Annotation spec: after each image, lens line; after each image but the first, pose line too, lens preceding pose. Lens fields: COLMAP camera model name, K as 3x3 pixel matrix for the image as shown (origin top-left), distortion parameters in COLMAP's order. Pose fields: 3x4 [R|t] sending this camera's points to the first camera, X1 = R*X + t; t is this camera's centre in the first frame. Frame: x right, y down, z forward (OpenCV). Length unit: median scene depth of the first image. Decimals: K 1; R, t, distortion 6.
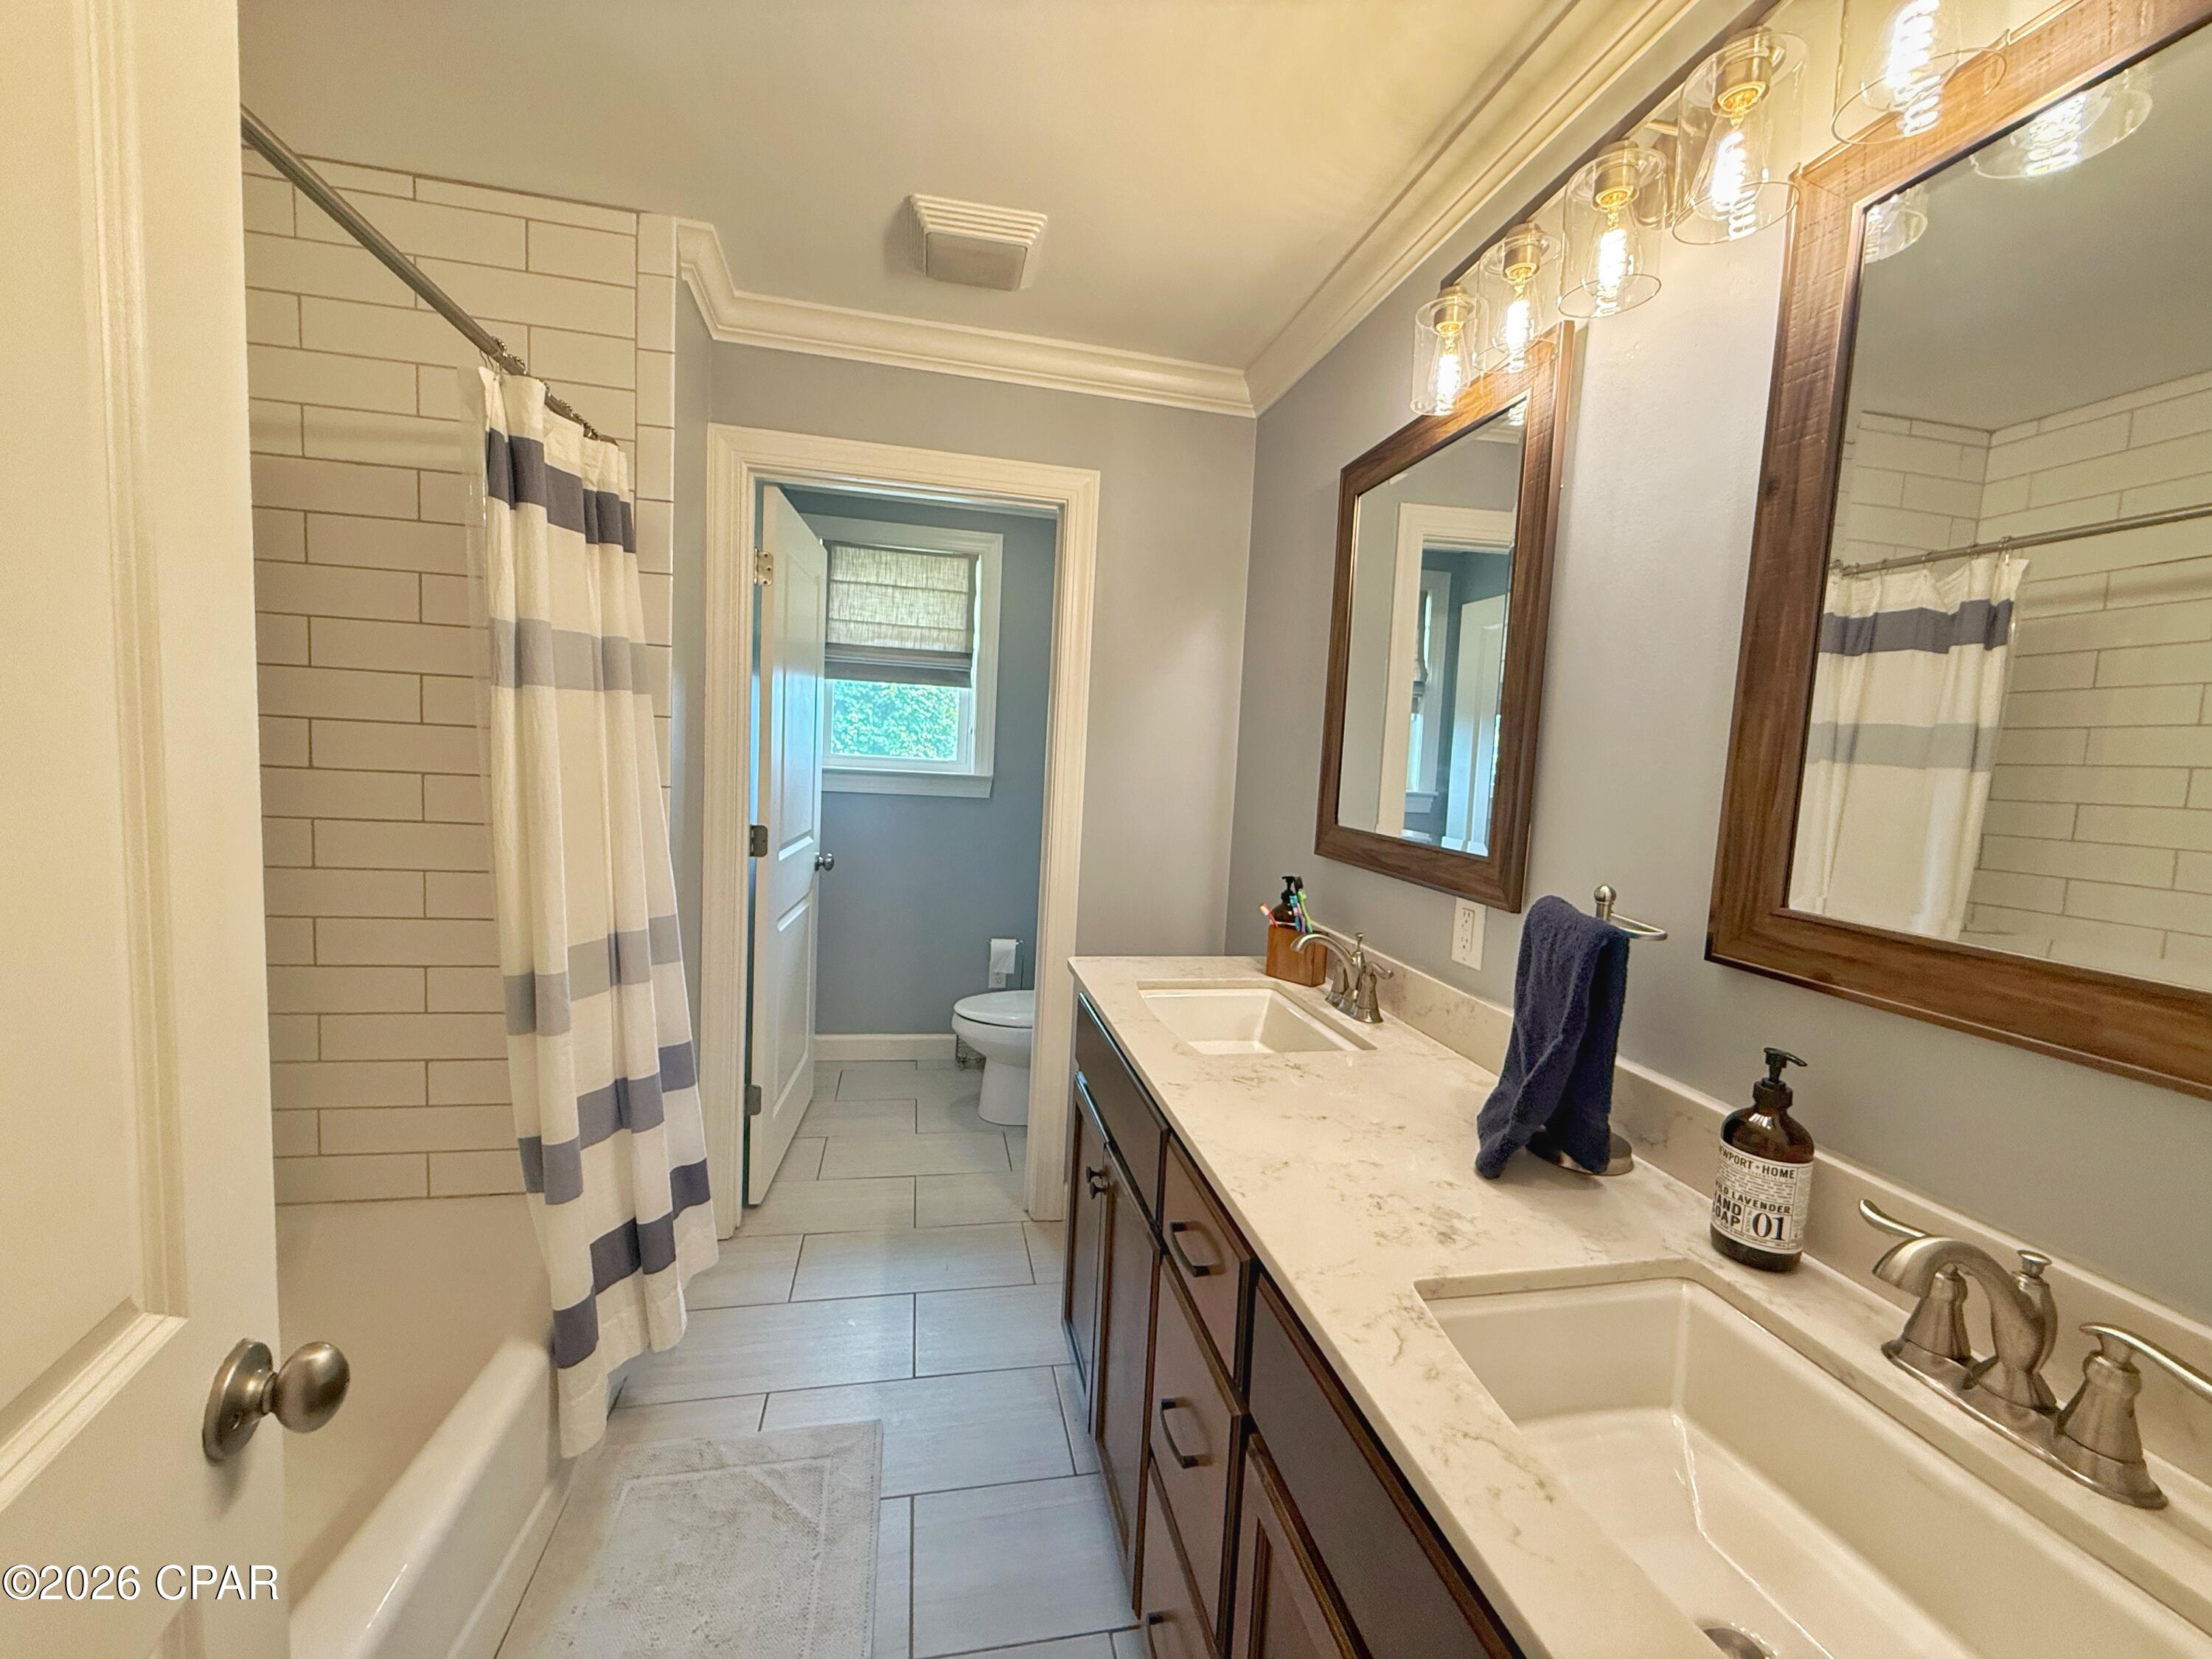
lens RADIAL K [[876.0, 0, 1102.3], [0, 876.0, 827.5], [0, 0, 1]] dist [-0.000261, -0.000379]
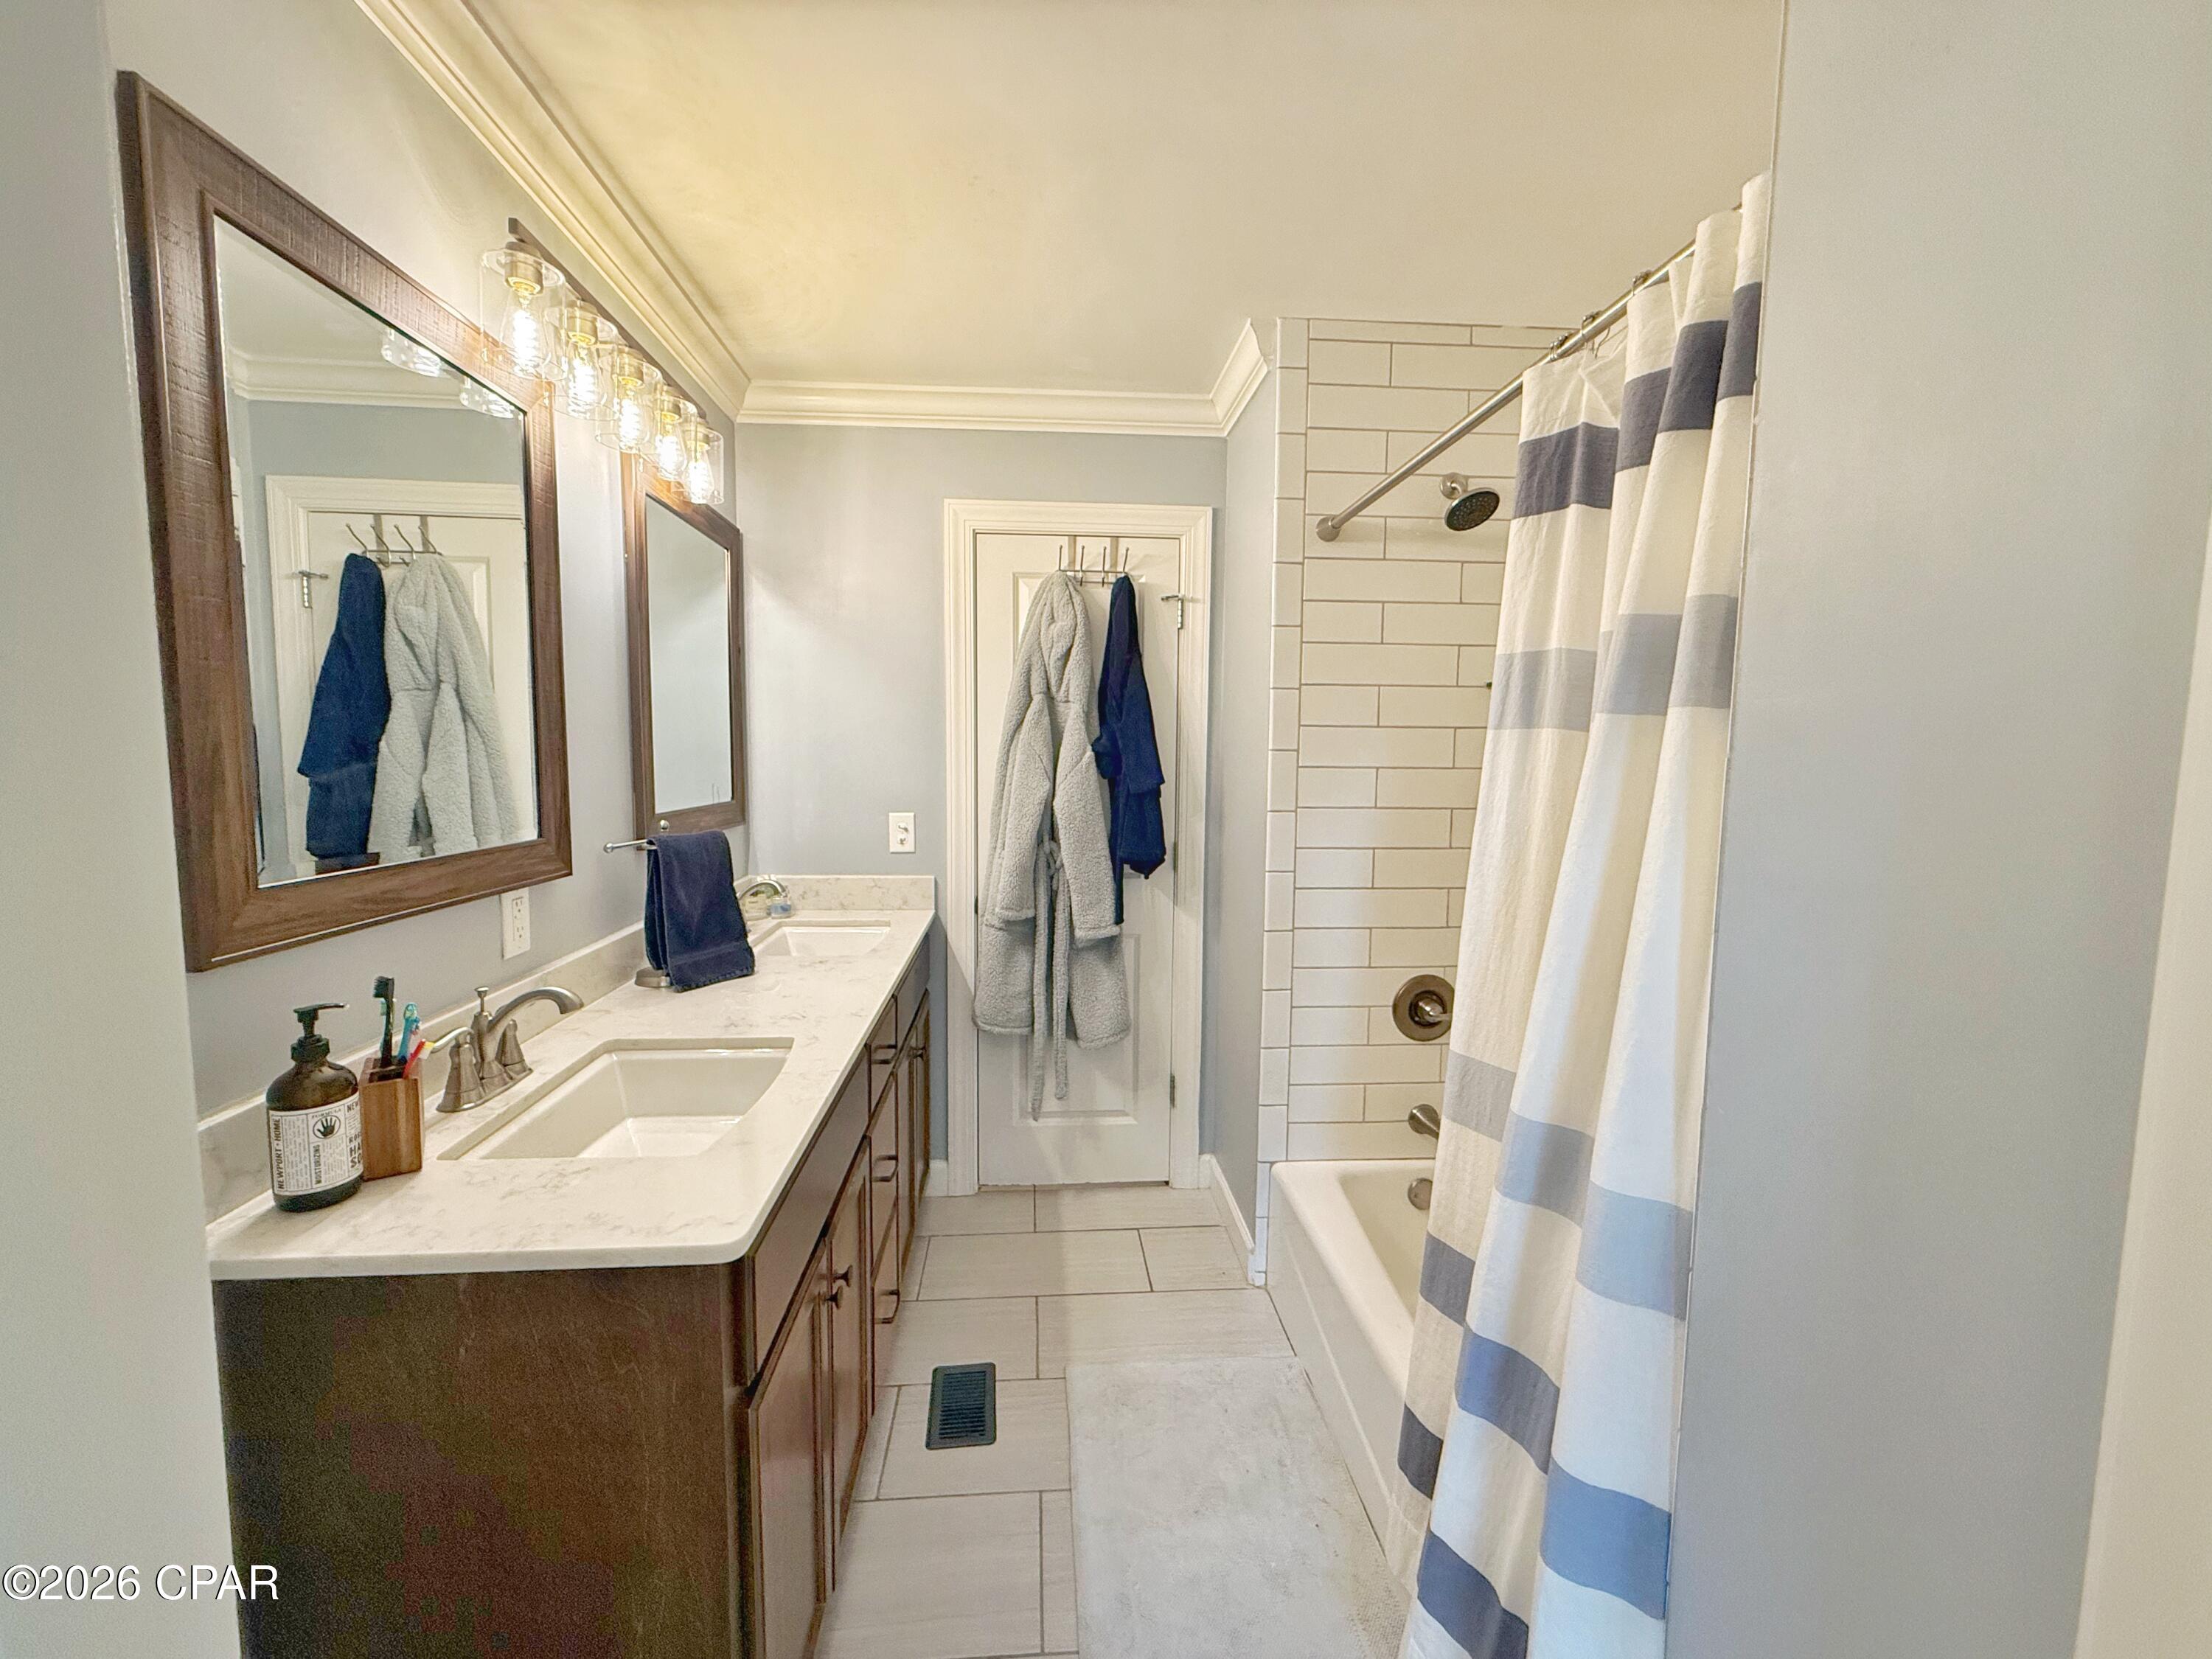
lens RADIAL K [[876.0, 0, 1103.8], [0, 876.0, 827.1], [0, 0, 1]] dist [-0.000261, -0.000379]
pose [[-0.988180, -0.074432, 0.134012, -0.371666], [-0.047597, 0.979981, 0.193320, -0.212463], [-0.145719, 0.184656, -0.971940, 1.880403]]
